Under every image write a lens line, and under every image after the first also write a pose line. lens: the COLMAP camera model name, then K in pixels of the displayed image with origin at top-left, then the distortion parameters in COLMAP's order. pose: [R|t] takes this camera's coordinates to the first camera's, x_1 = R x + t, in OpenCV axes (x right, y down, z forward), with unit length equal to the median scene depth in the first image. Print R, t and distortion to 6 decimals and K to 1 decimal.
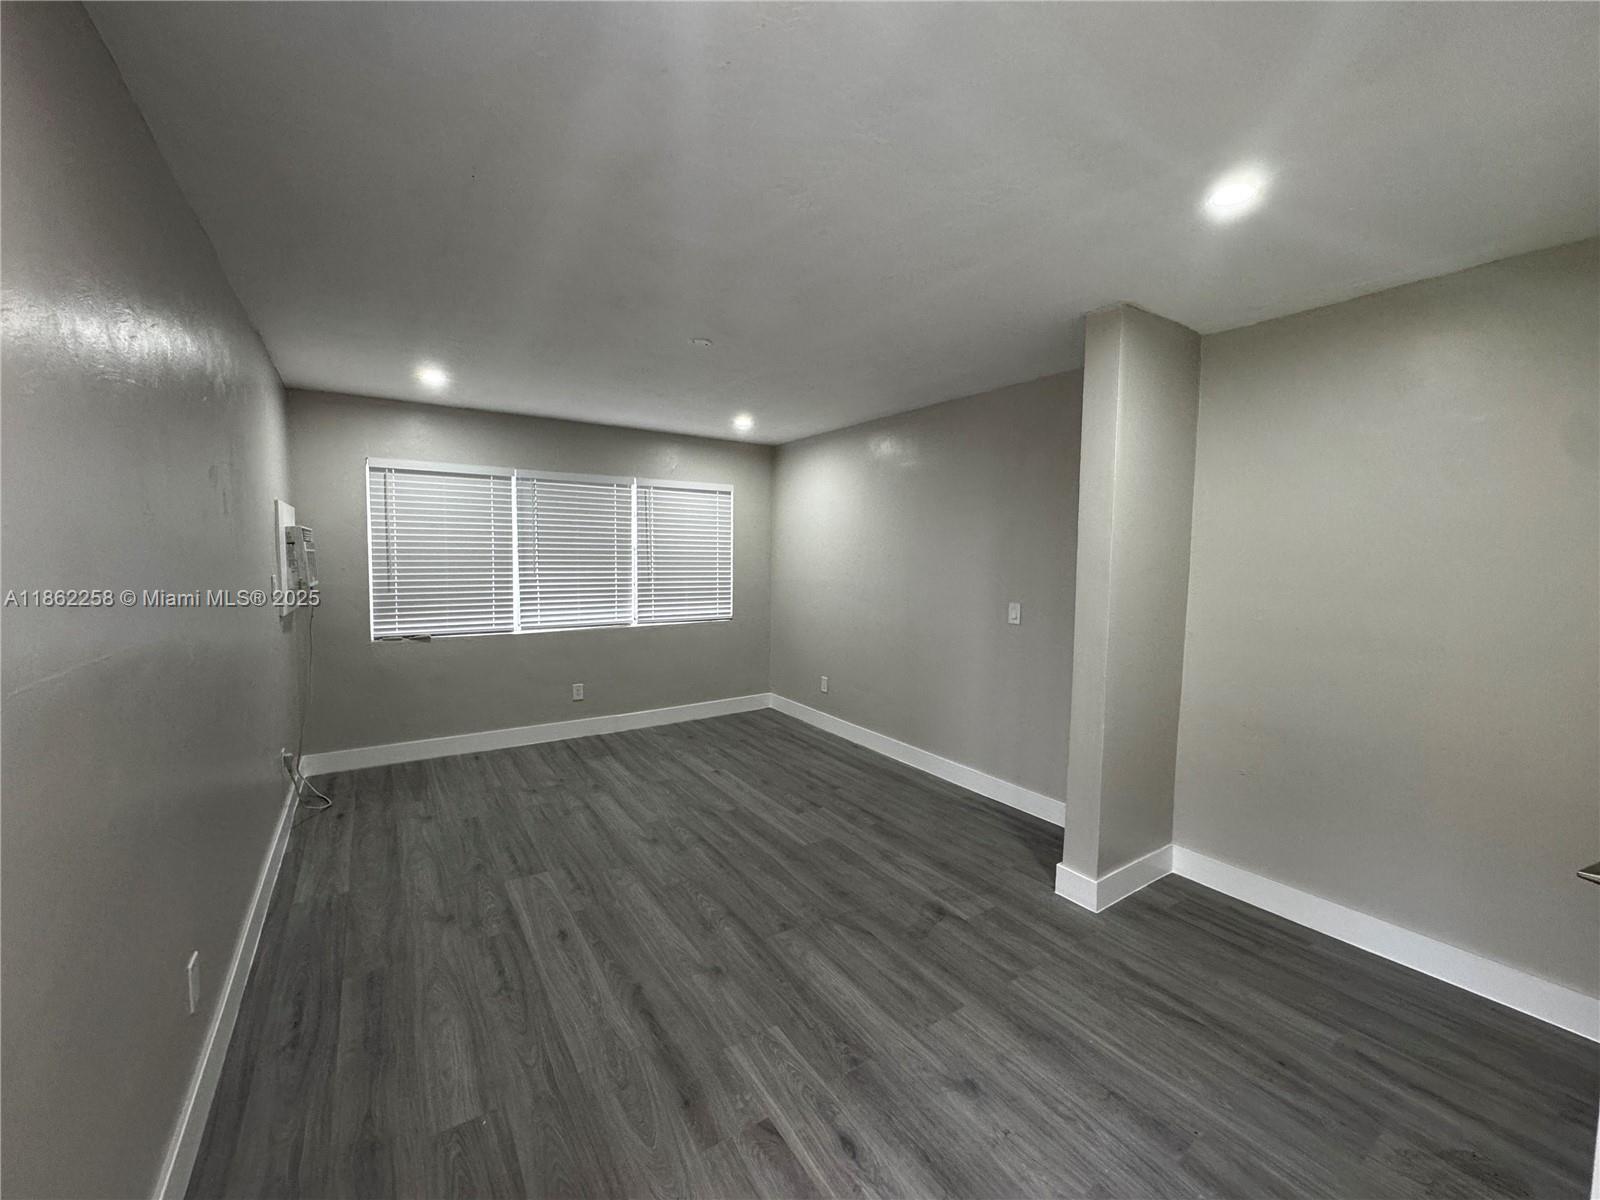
lens RADIAL K [[637.3, 0, 802.5], [0, 637.3, 599.3], [0, 0, 1]] dist [-0.001873, 0.000573]
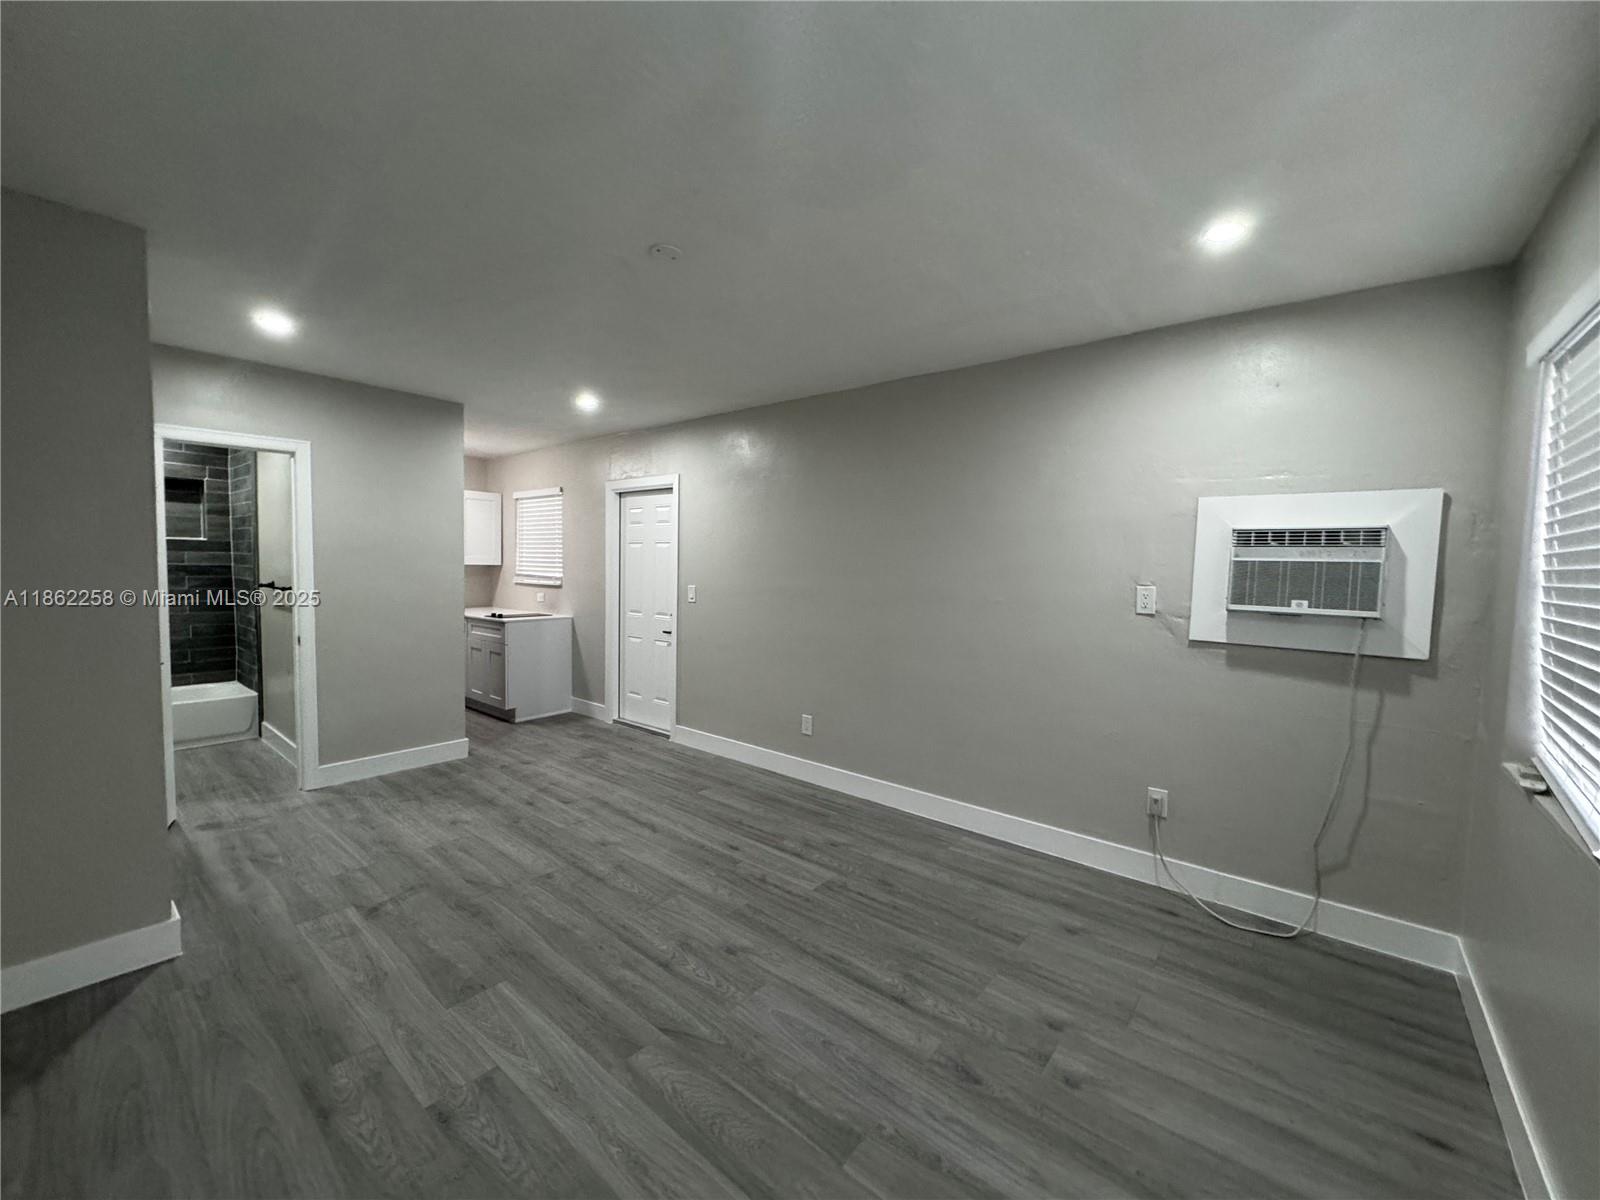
lens RADIAL K [[637.4, 0, 803.6], [0, 637.4, 595.2], [0, 0, 1]] dist [-0.002951, 0.000328]
pose [[-0.957523, -0.014118, -0.288010, -0.098114], [-0.049410, 0.992062, 0.115639, -0.100943], [0.284091, 0.124958, -0.950620, 1.631417]]
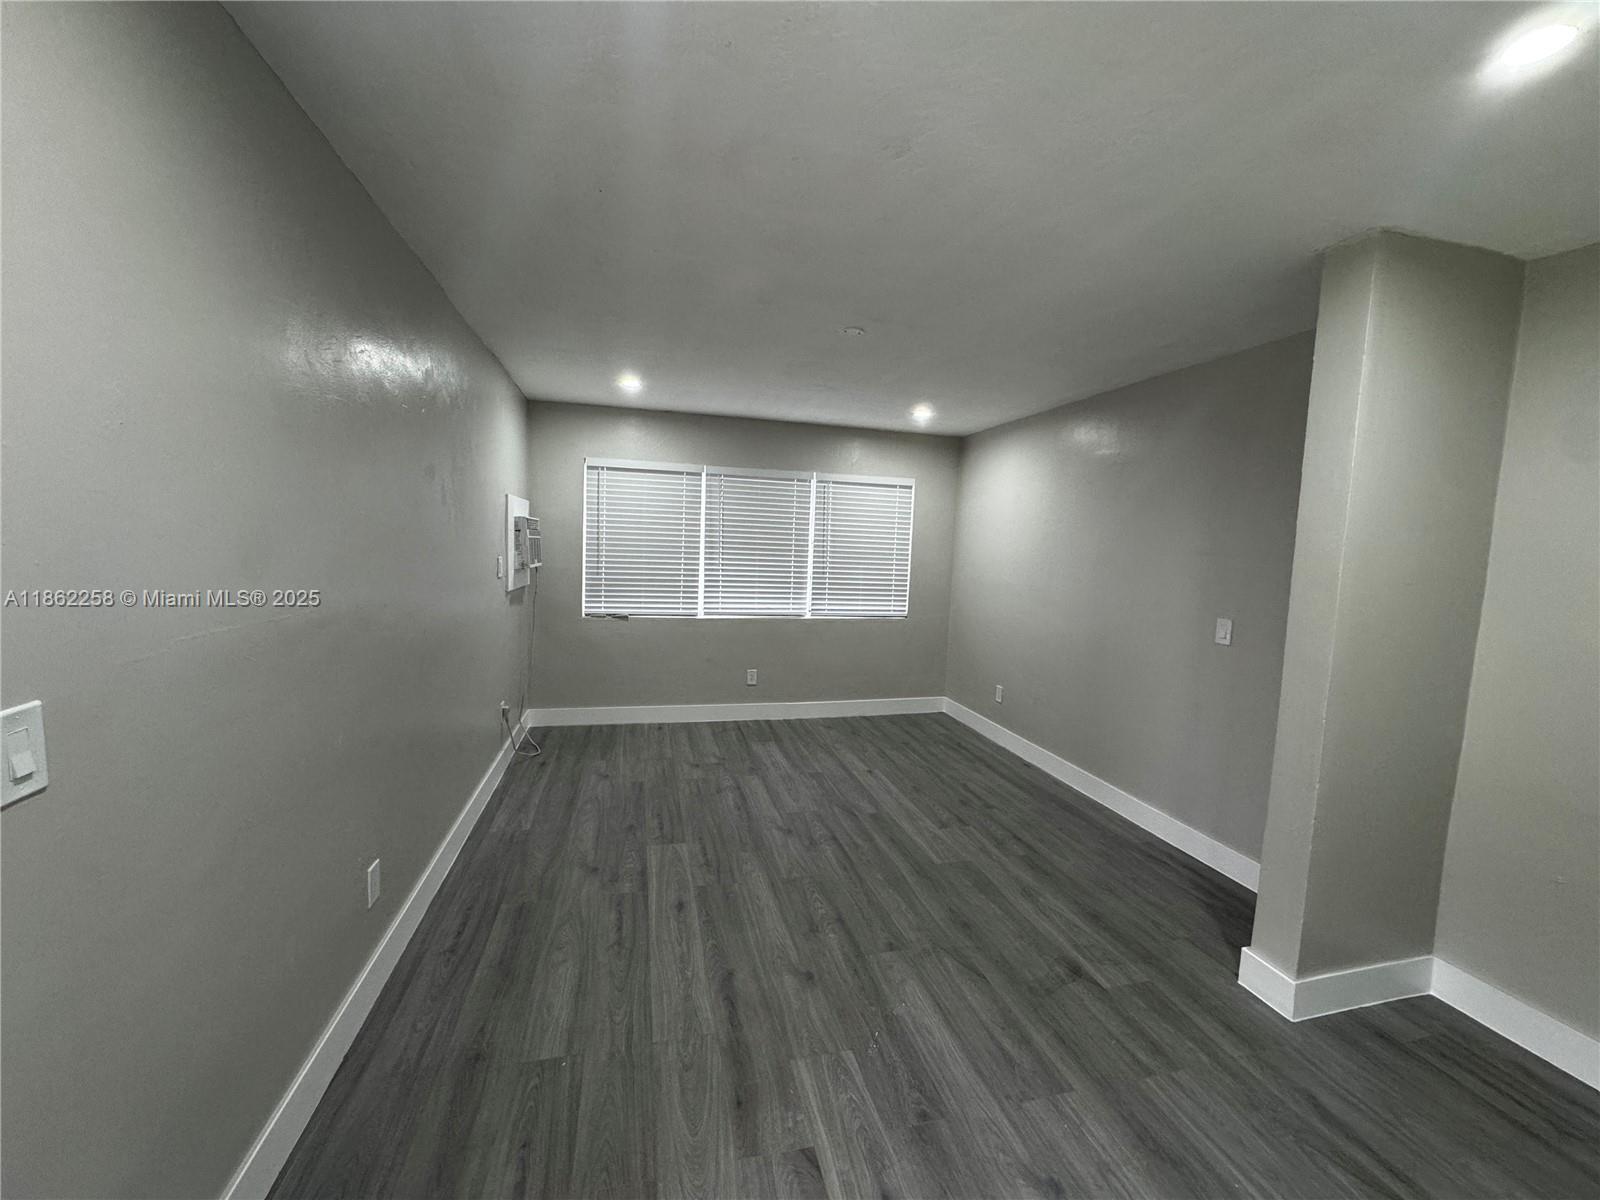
lens RADIAL K [[637.3, 0, 802.5], [0, 637.3, 599.3], [0, 0, 1]] dist [-0.001873, 0.000573]
pose [[0.942993, 0.052996, -0.328566, 0.099323], [-0.050911, 0.998591, 0.014953, -0.004339], [0.328895, 0.002627, 0.944363, 0.051685]]
